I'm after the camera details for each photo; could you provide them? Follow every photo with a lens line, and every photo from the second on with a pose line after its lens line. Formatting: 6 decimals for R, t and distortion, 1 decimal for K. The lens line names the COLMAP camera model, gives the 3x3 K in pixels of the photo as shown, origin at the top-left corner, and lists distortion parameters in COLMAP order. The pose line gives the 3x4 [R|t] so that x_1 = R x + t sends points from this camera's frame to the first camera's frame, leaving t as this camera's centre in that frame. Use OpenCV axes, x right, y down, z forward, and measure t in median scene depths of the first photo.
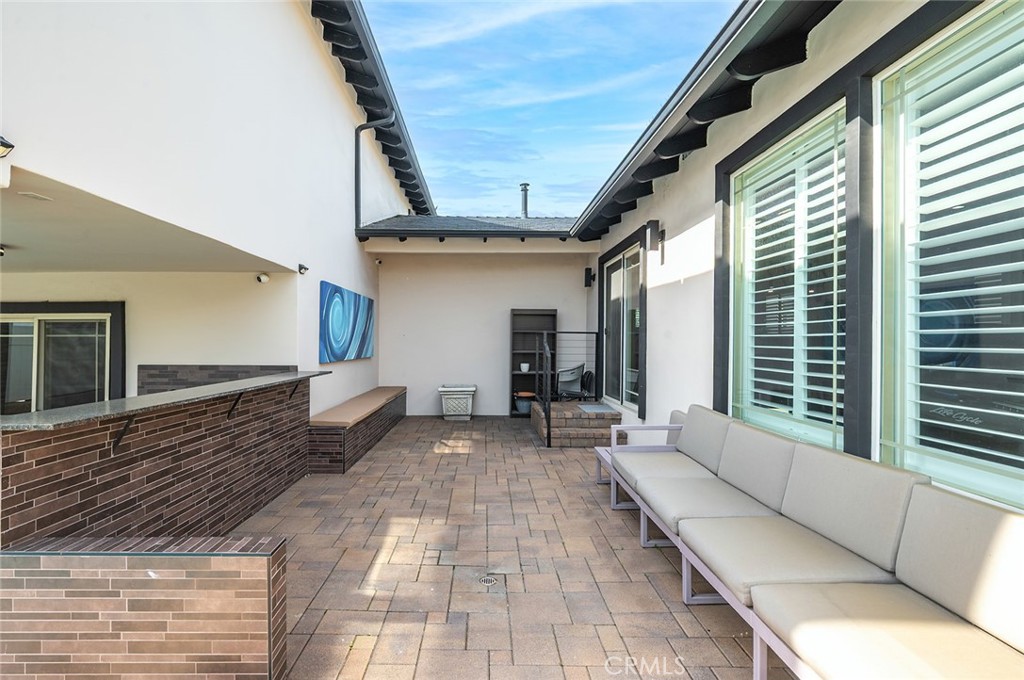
lens RADIAL K [[484.5, 0, 479.3], [0, 484.5, 340.6], [0, 0, 1]] dist [0.001819, 0.000395]
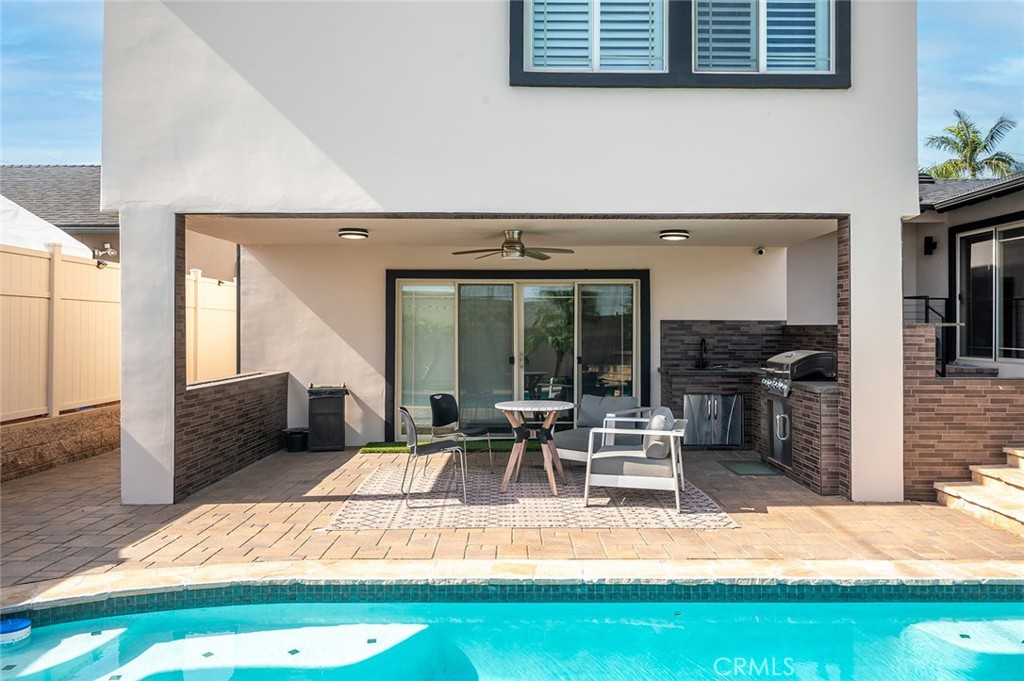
lens RADIAL K [[738.3, 0, 524.3], [0, 738.3, 316.9], [0, 0, 1]] dist [-0.000629, 0.002247]
pose [[0.999732, -0.002189, 0.023053, -1.094830], [0.002483, 0.999916, -0.012725, 0.064756], [-0.023024, 0.012779, 0.999653, -0.900255]]
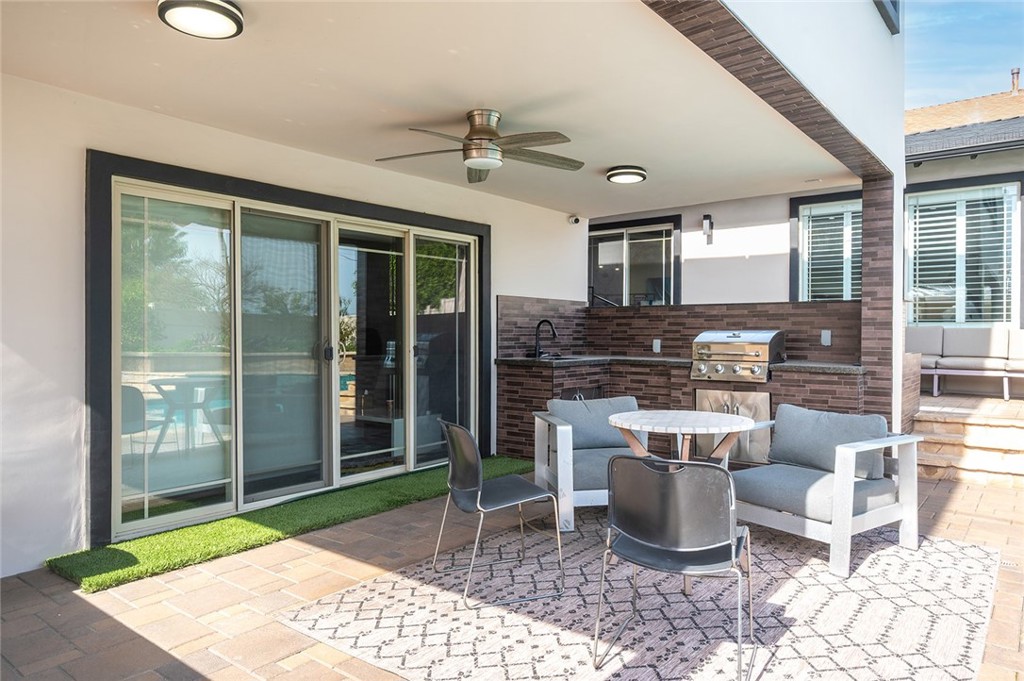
lens RADIAL K [[673.9, 0, 512.0], [0, 673.9, 340.5], [0, 0, 1]] dist [-0.001825, -0.000086]
pose [[0.615688, -0.011171, 0.787911, -1.704737], [-0.002187, 0.999871, 0.015886, 0.116233], [-0.787987, -0.011504, 0.615584, 0.171830]]
